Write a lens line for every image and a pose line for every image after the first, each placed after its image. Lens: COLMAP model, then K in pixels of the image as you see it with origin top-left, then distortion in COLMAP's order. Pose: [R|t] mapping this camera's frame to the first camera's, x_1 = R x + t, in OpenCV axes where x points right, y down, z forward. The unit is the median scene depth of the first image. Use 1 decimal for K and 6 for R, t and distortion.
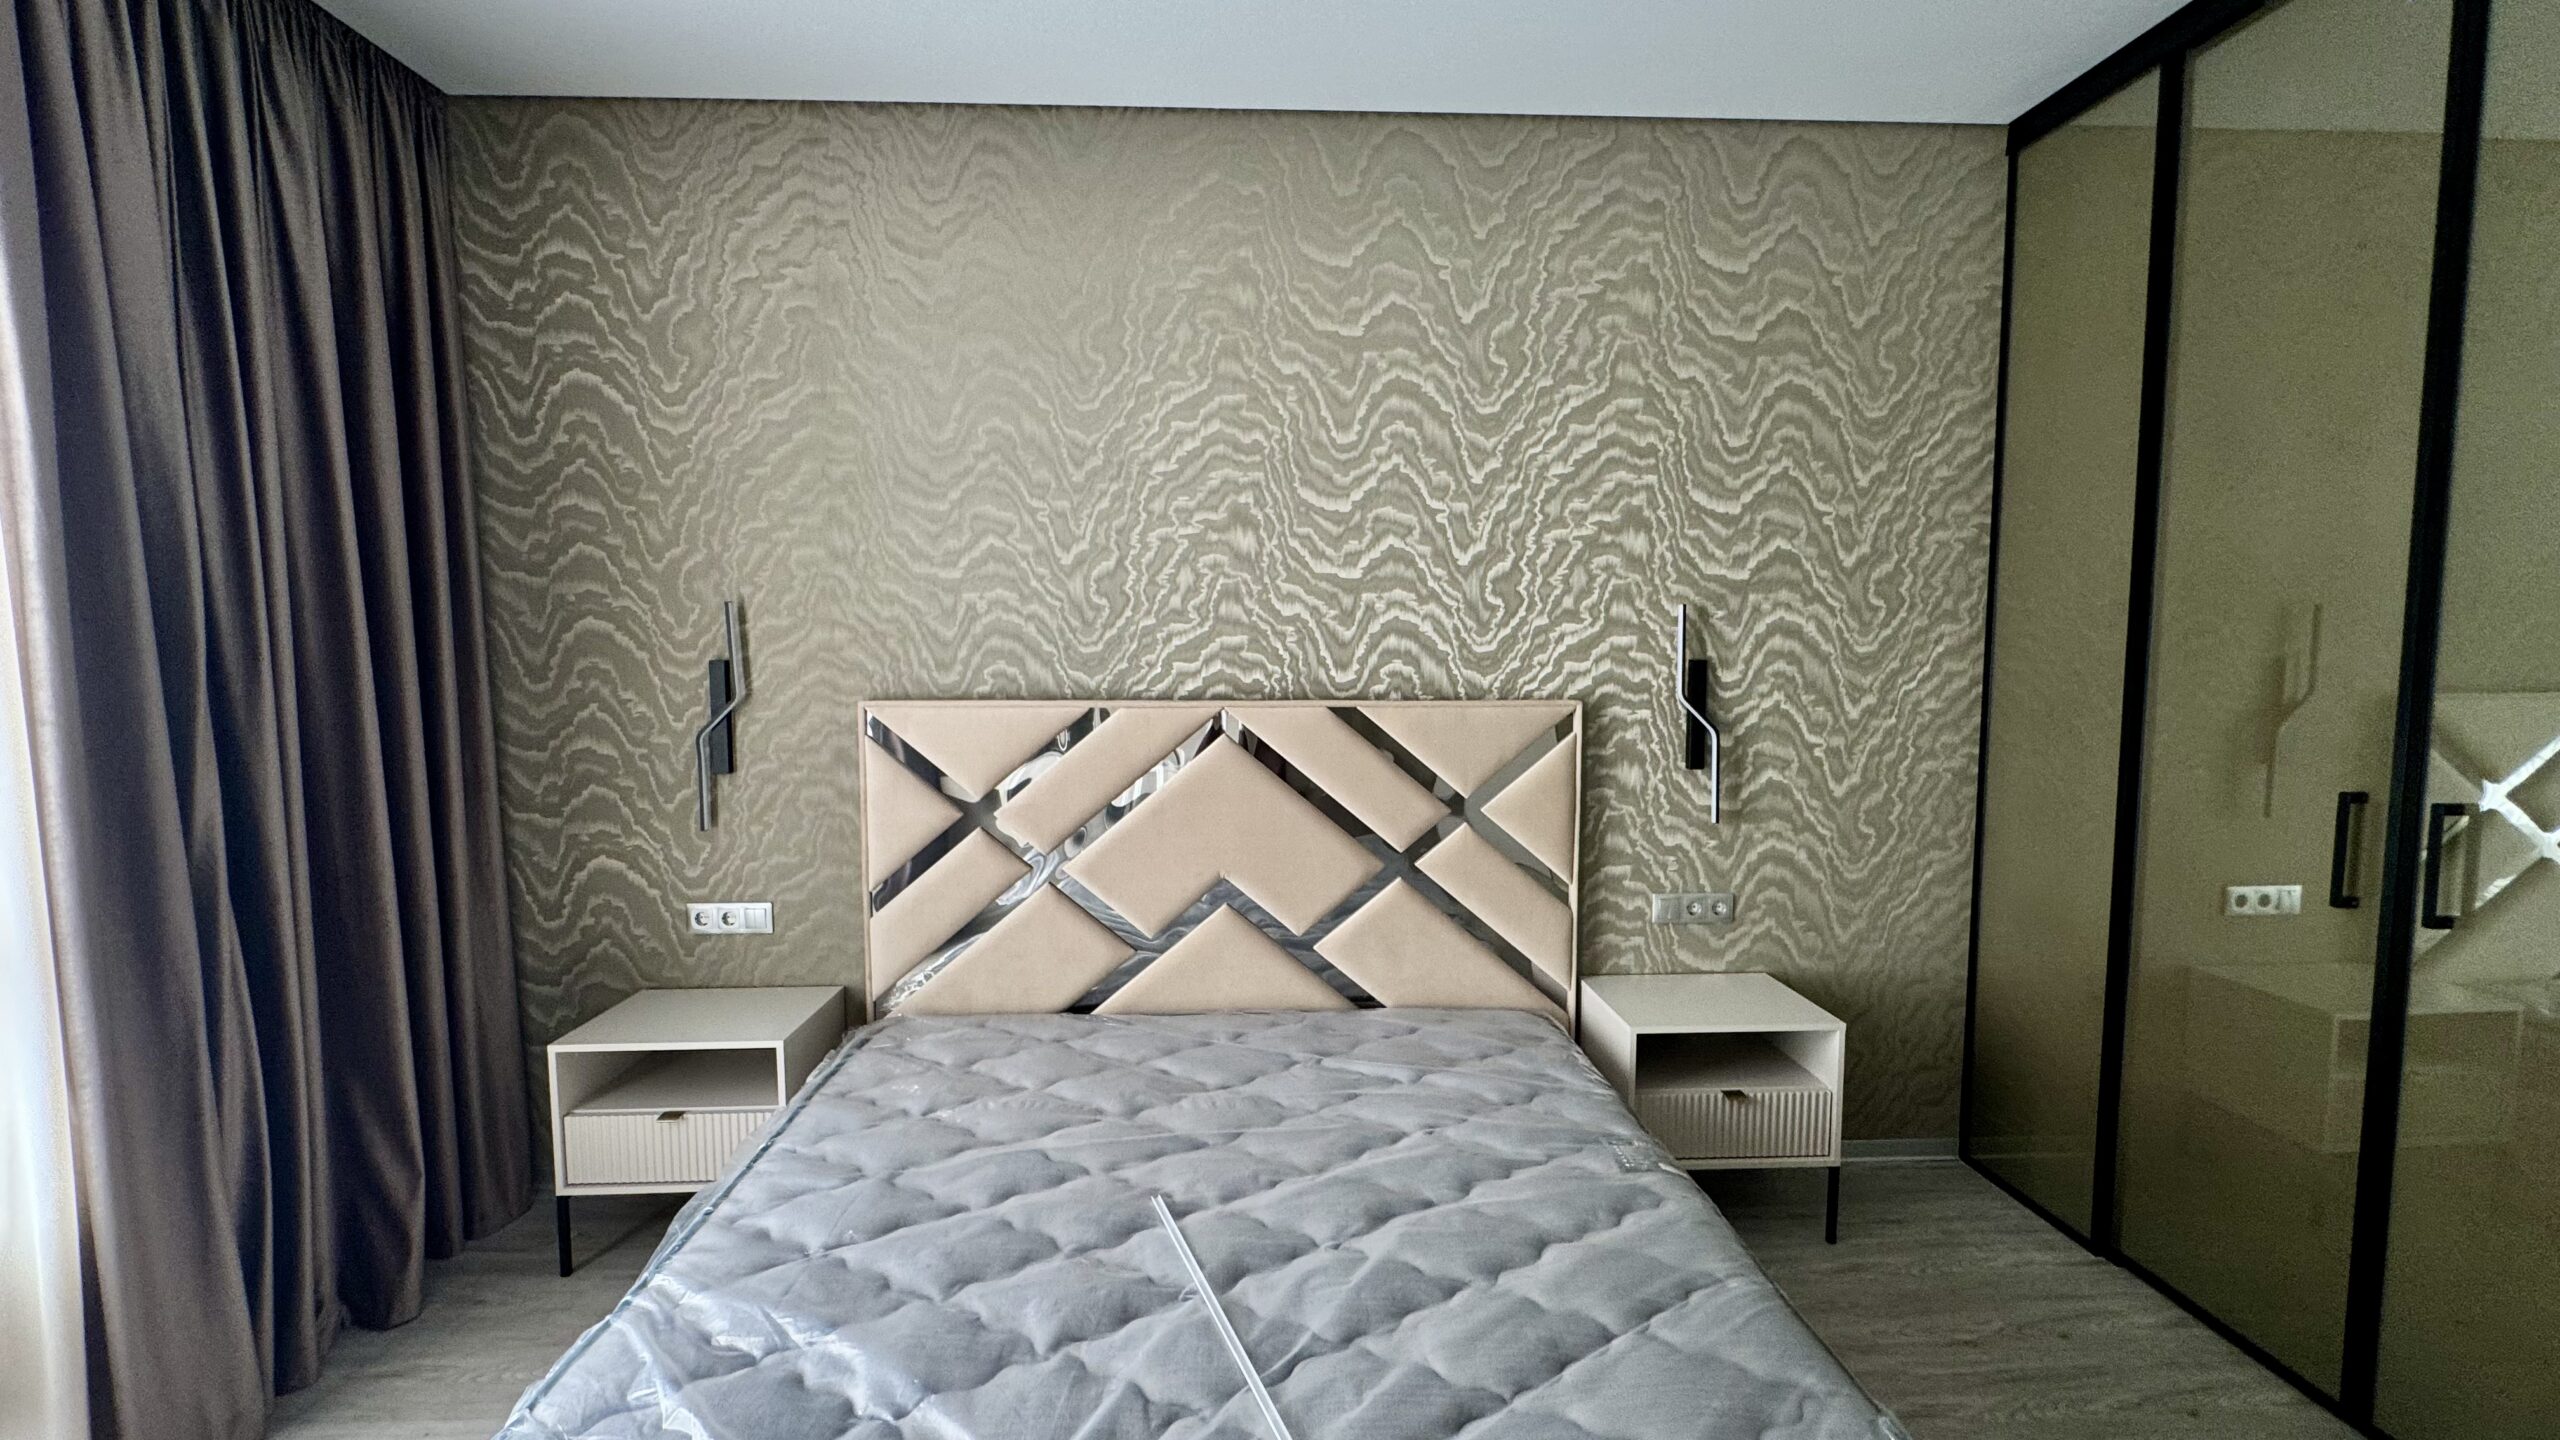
lens RADIAL K [[1015.2, 0, 1276.3], [0, 1015.2, 701.3], [0, 0, 1]] dist [-0.004091, 0.000618]
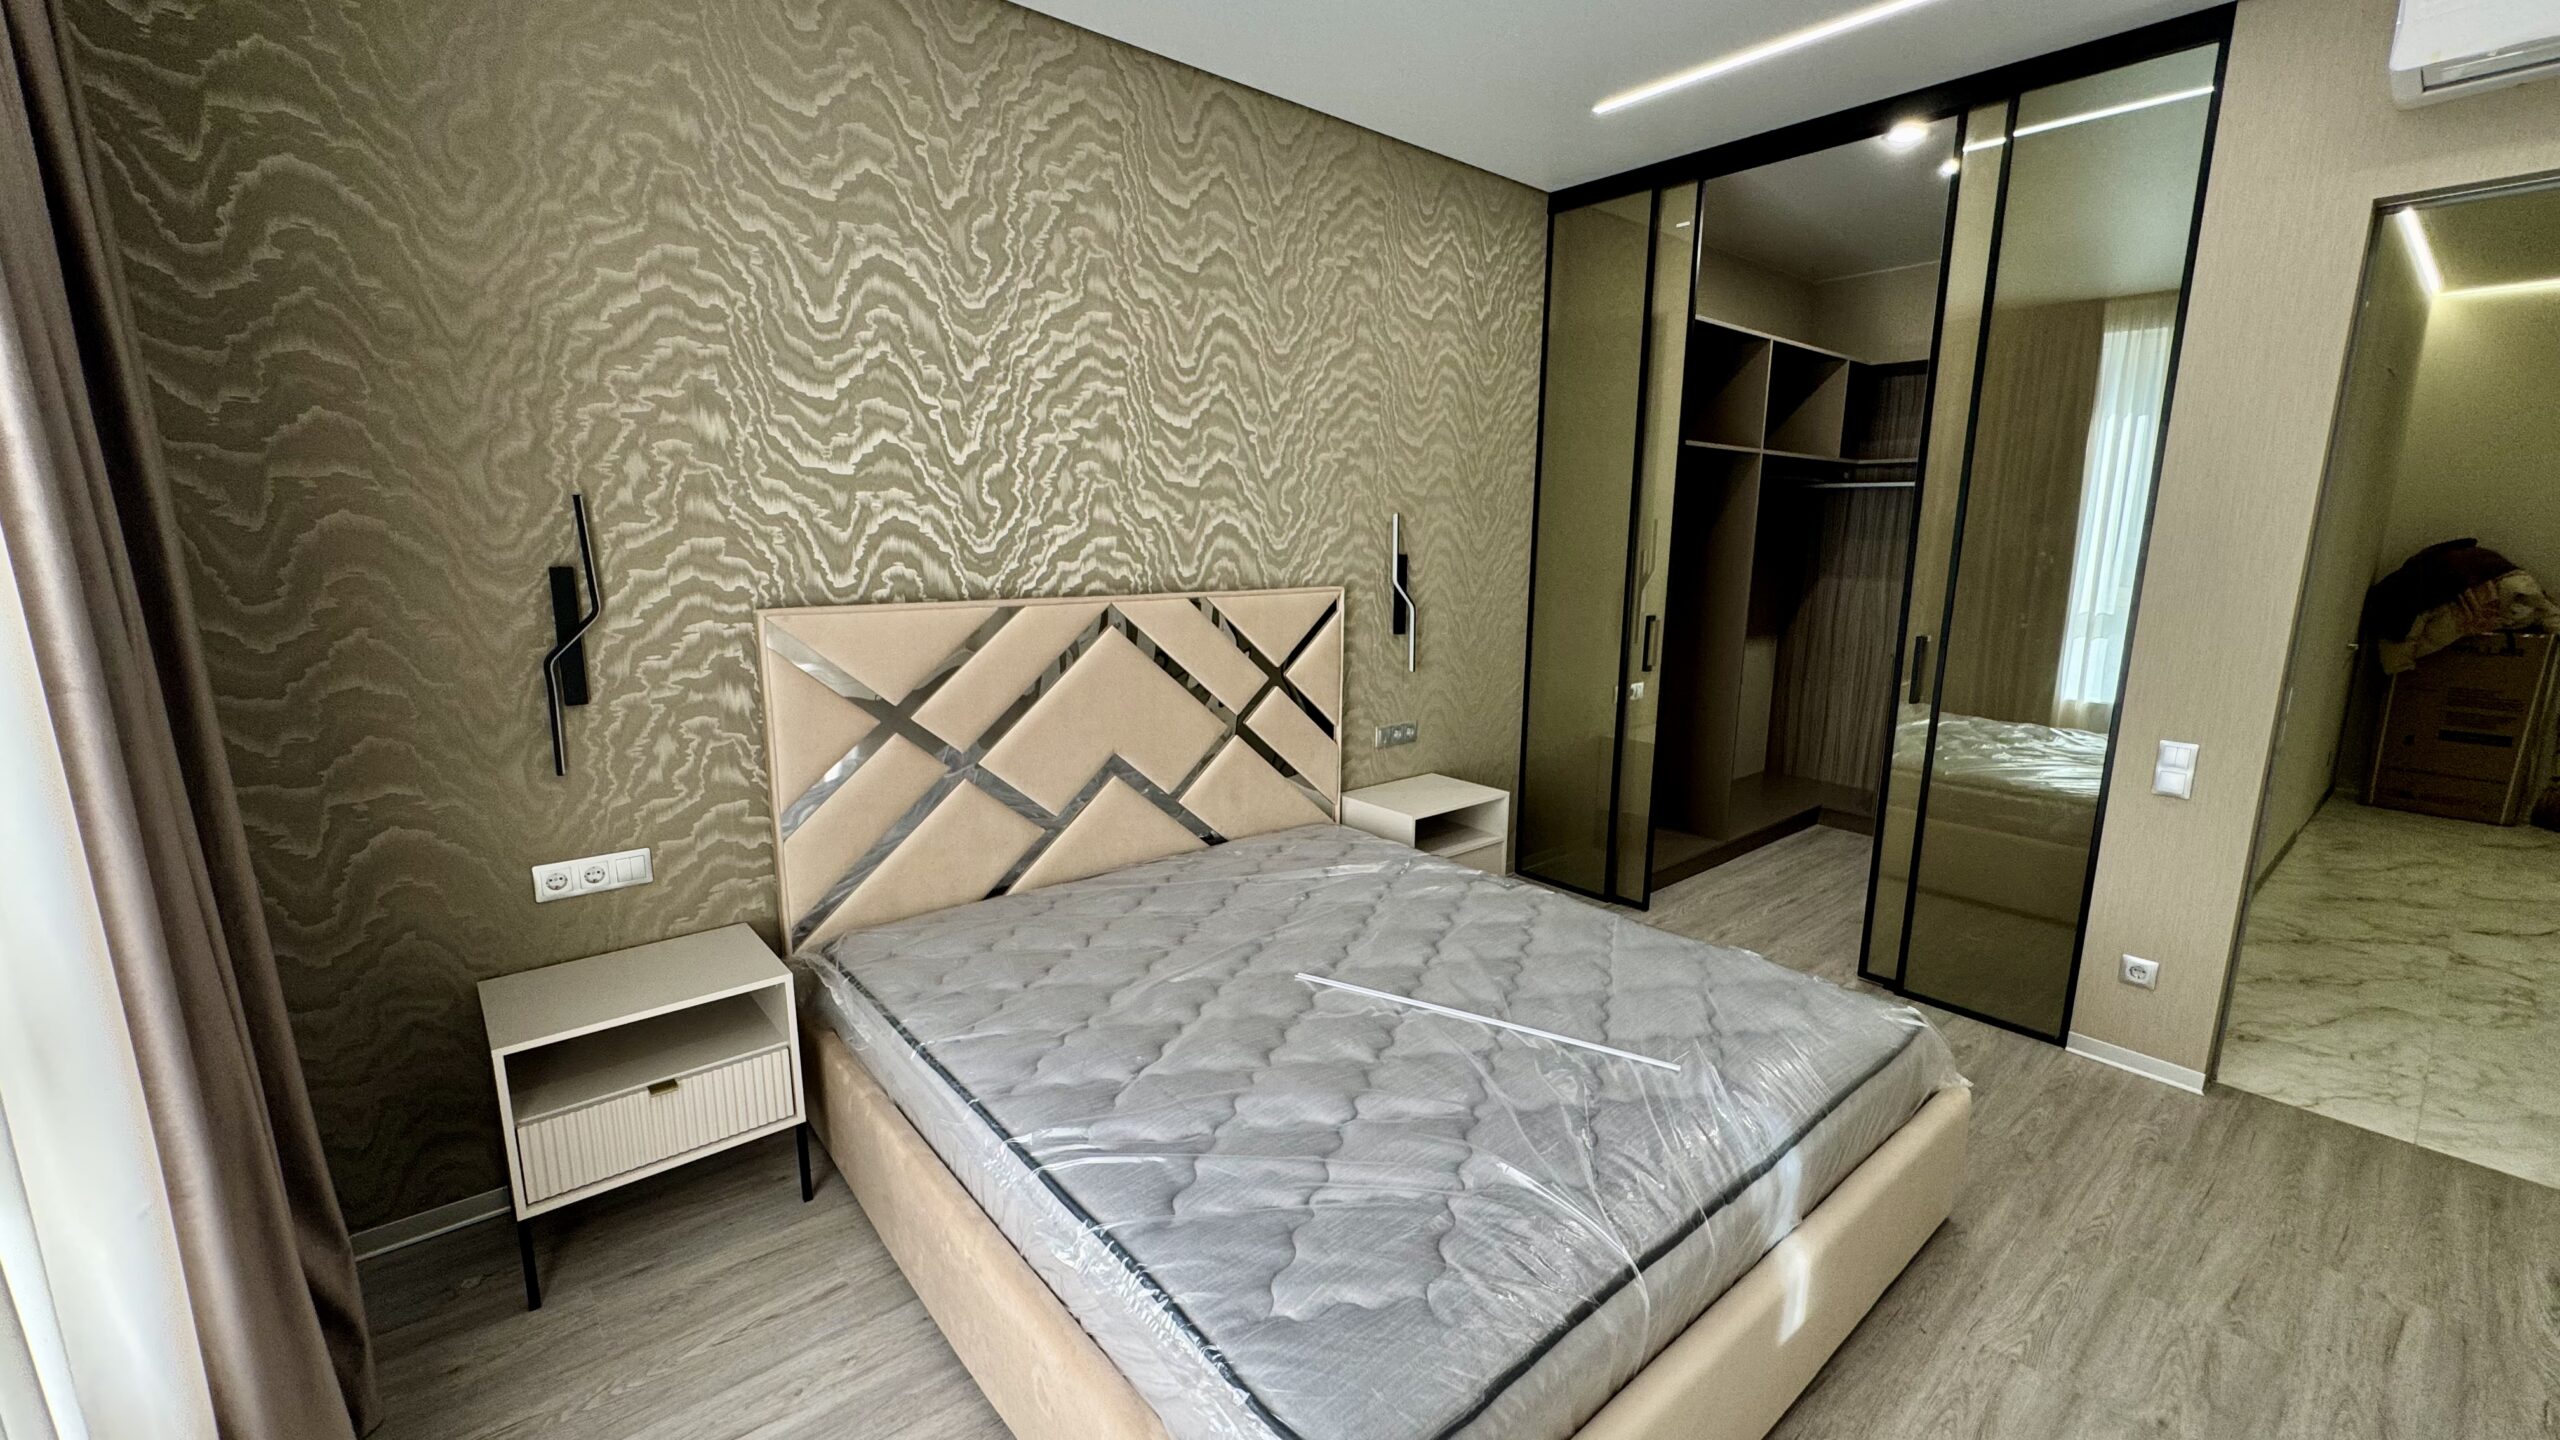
lens RADIAL K [[1040.9, 0, 1286.5], [0, 1040.9, 720.2], [0, 0, 1]] dist [-0.000865, 0.000388]
pose [[0.785426, -0.108174, 0.609429, -0.212053], [0.041043, 0.991545, 0.123104, 0.001005], [-0.617593, -0.071676, 0.783225, -0.009494]]
